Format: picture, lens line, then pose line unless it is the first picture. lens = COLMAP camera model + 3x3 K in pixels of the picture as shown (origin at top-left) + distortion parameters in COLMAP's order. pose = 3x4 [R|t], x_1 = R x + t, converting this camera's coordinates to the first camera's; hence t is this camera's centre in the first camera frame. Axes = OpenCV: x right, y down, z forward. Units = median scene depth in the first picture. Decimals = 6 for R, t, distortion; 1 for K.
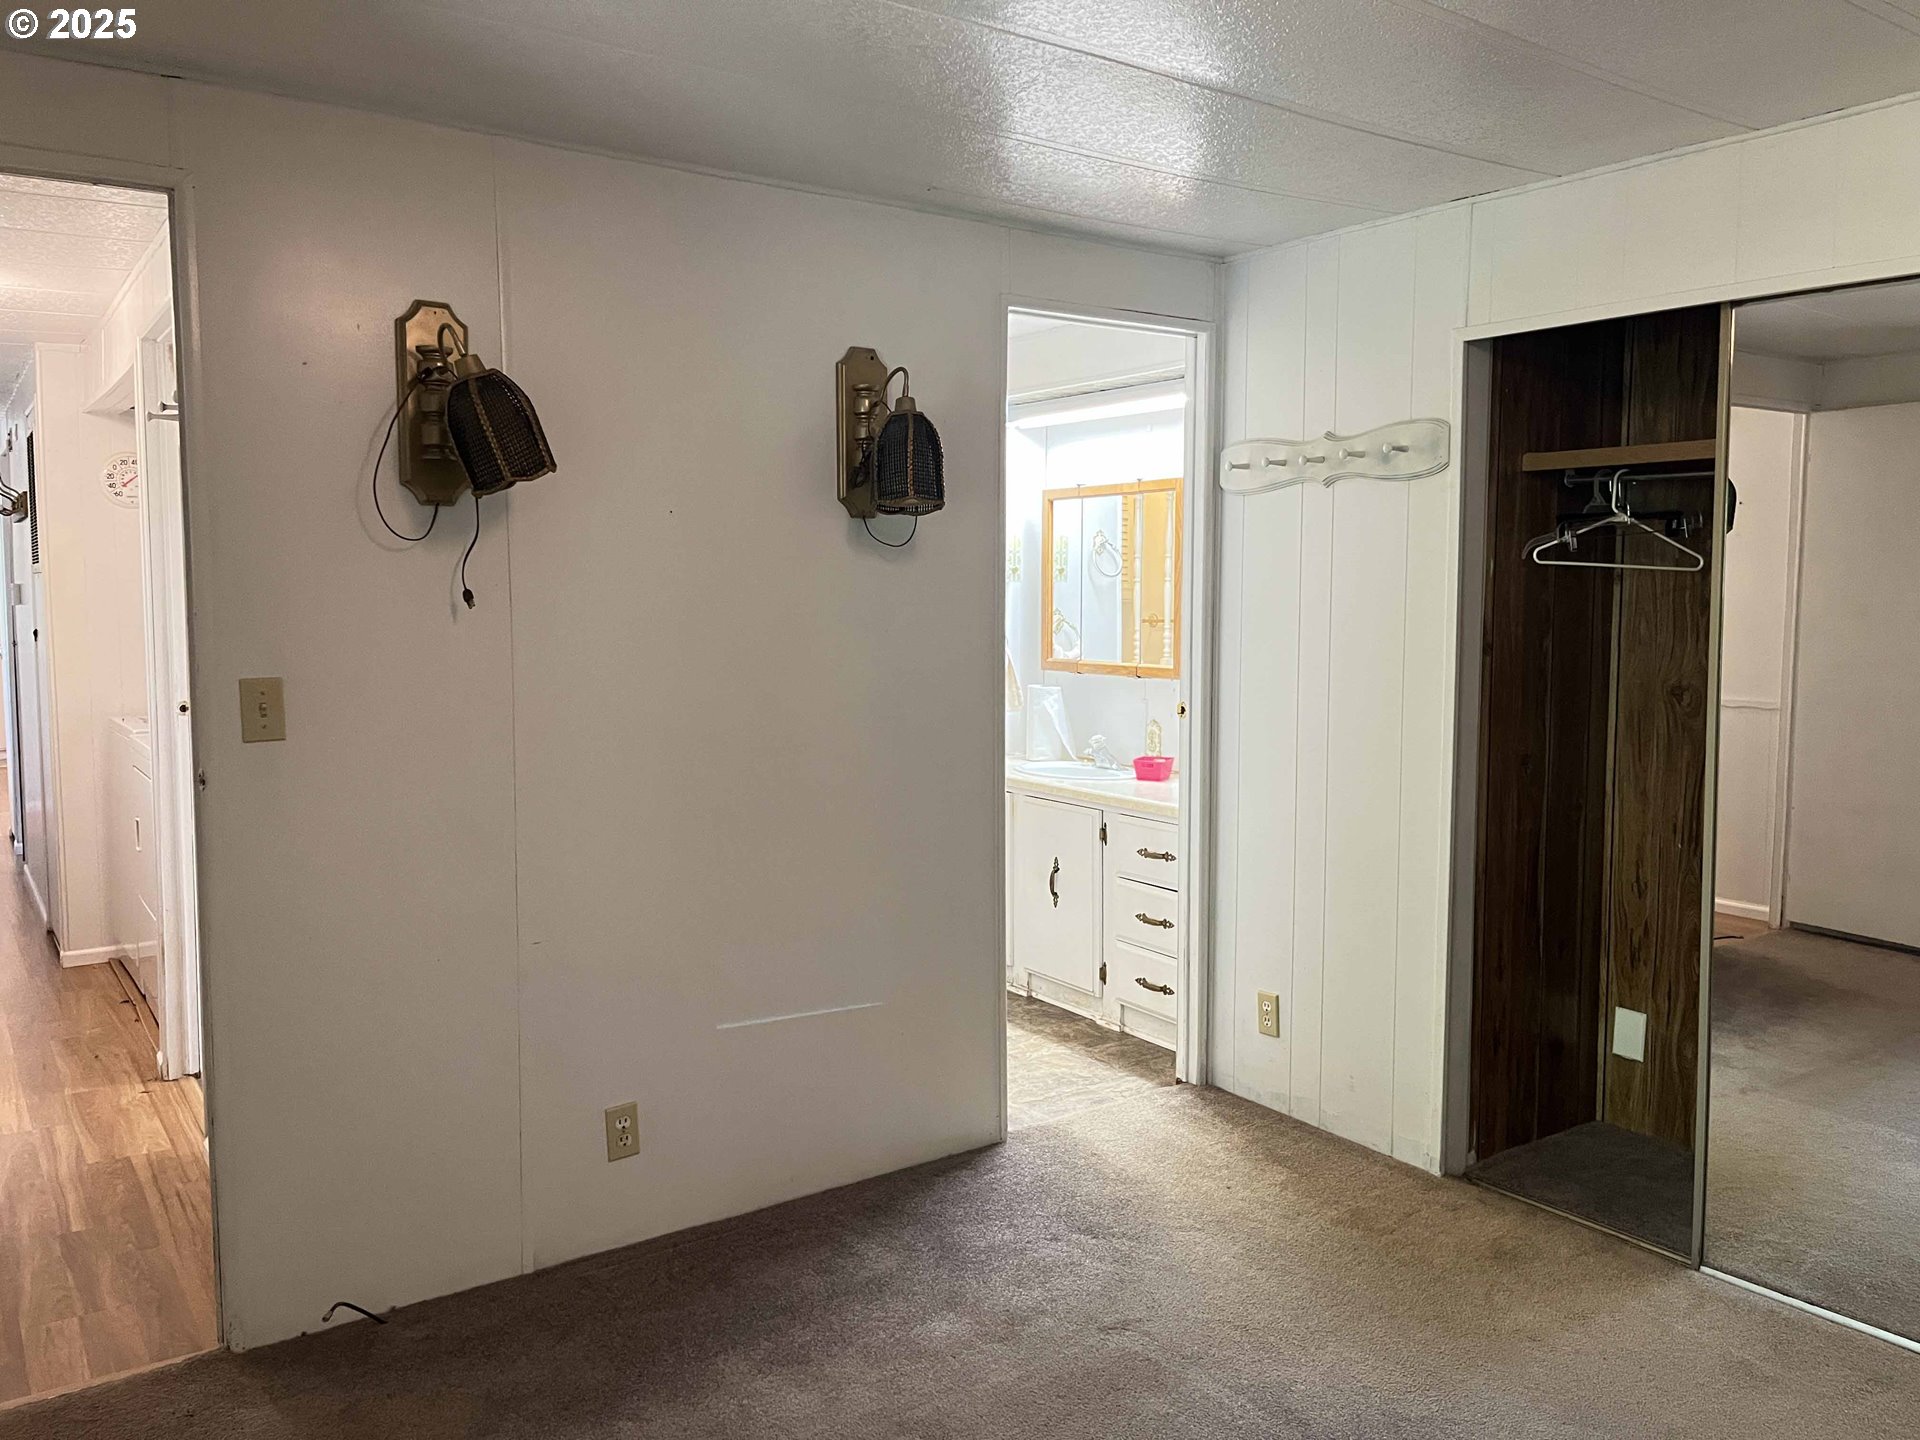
lens RADIAL K [[1460.4, 0, 967.7], [0, 1460.4, 715.1], [0, 0, 1]] dist [0.099893, -0.138976]
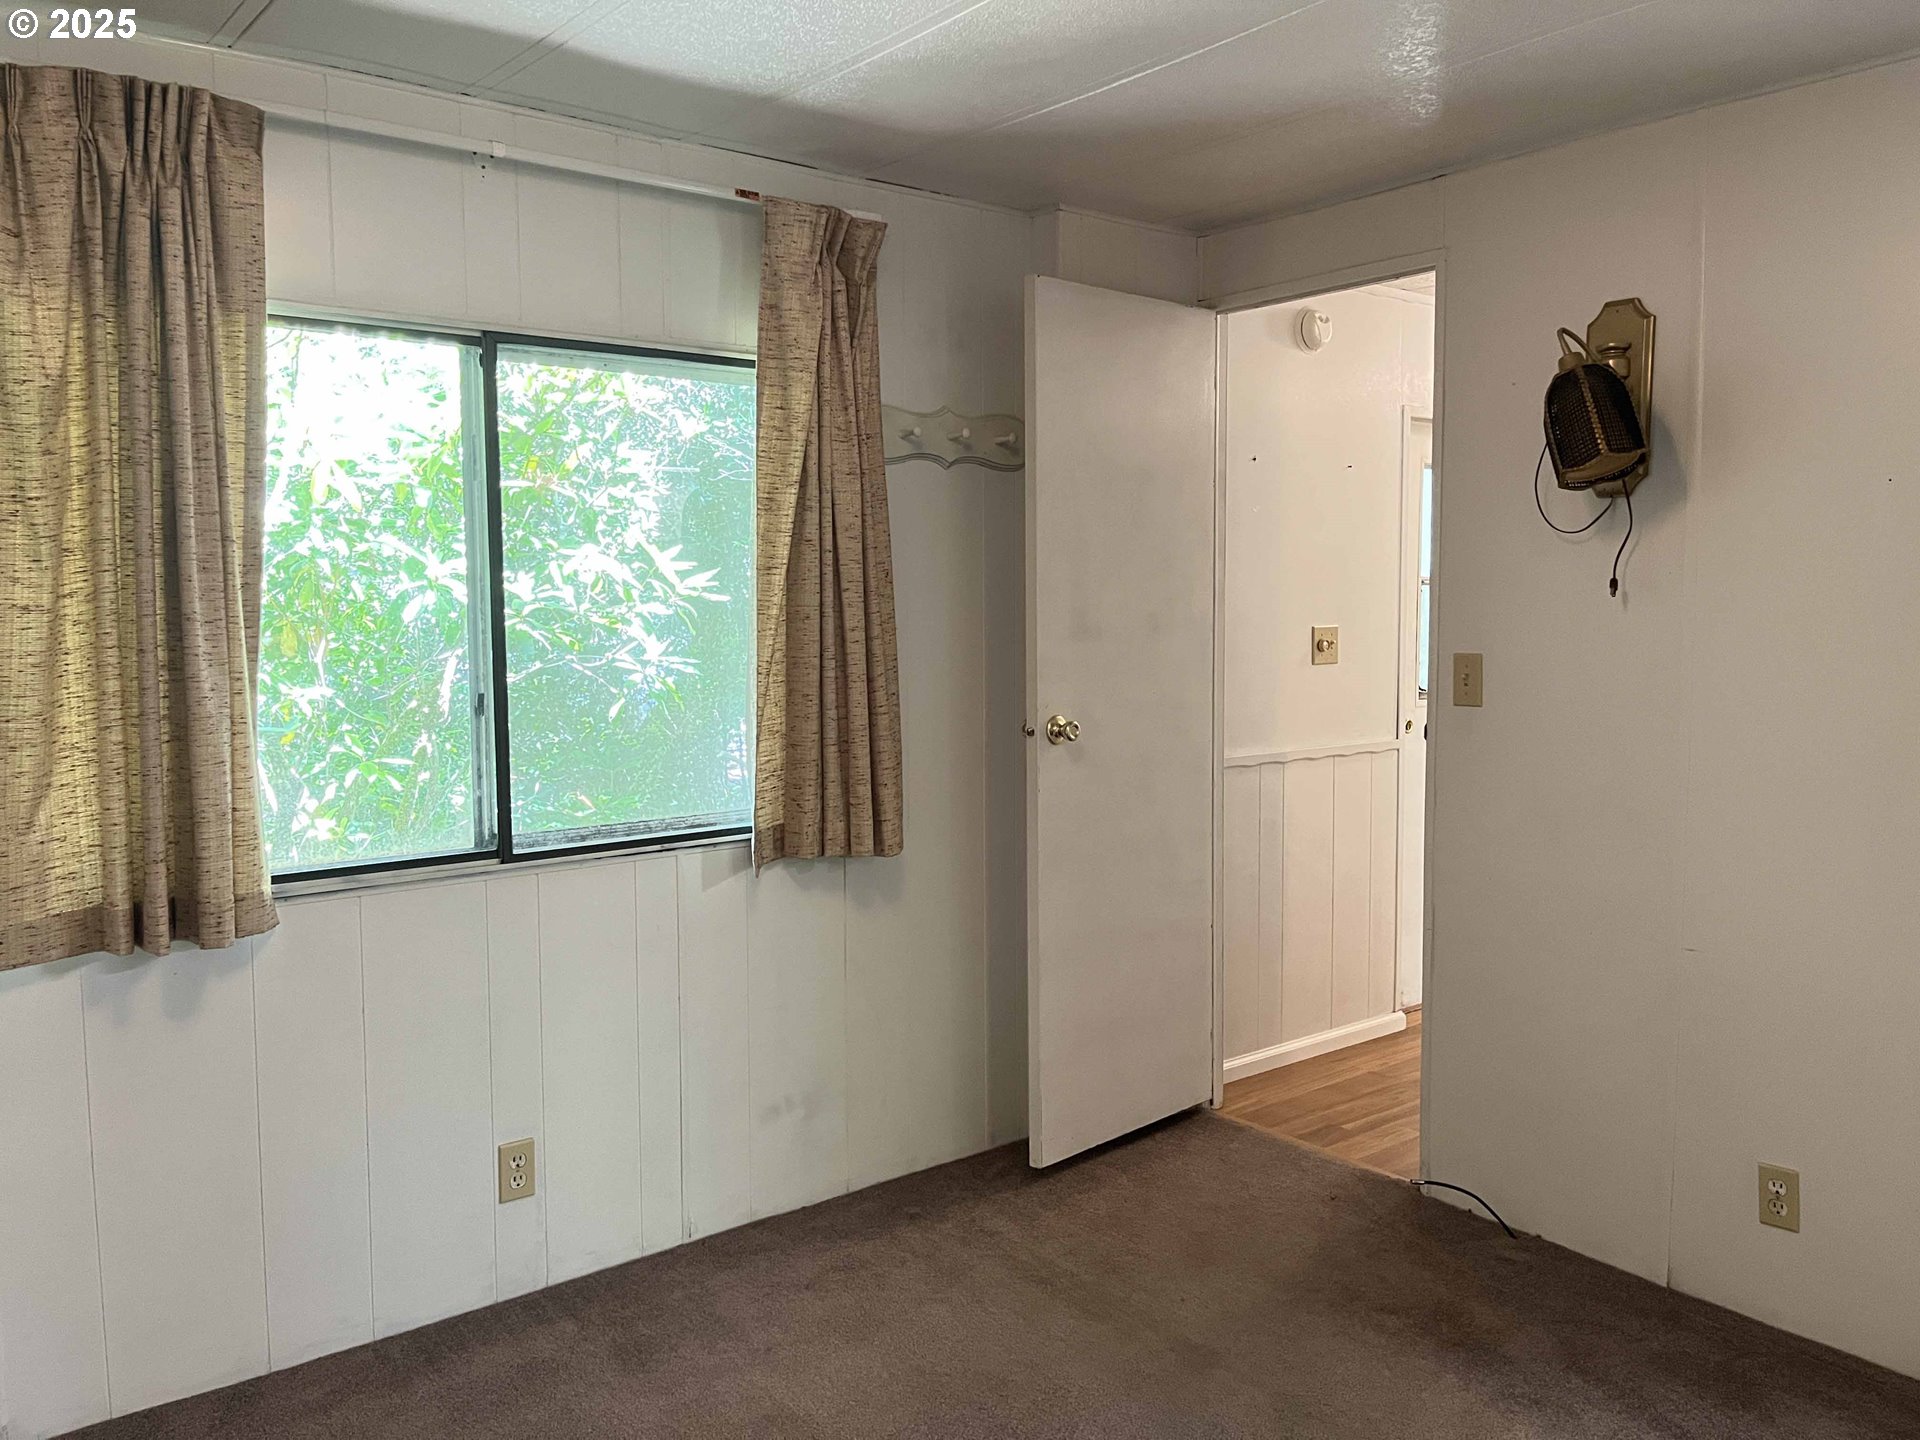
lens RADIAL K [[1460.4, 0, 967.7], [0, 1460.4, 715.1], [0, 0, 1]] dist [0.099893, -0.138976]
pose [[0.040320, 0.083333, -0.995706, 0.675072], [-0.085107, 0.993181, 0.079675, -0.034354], [0.995556, 0.081529, 0.047137, 0.515754]]
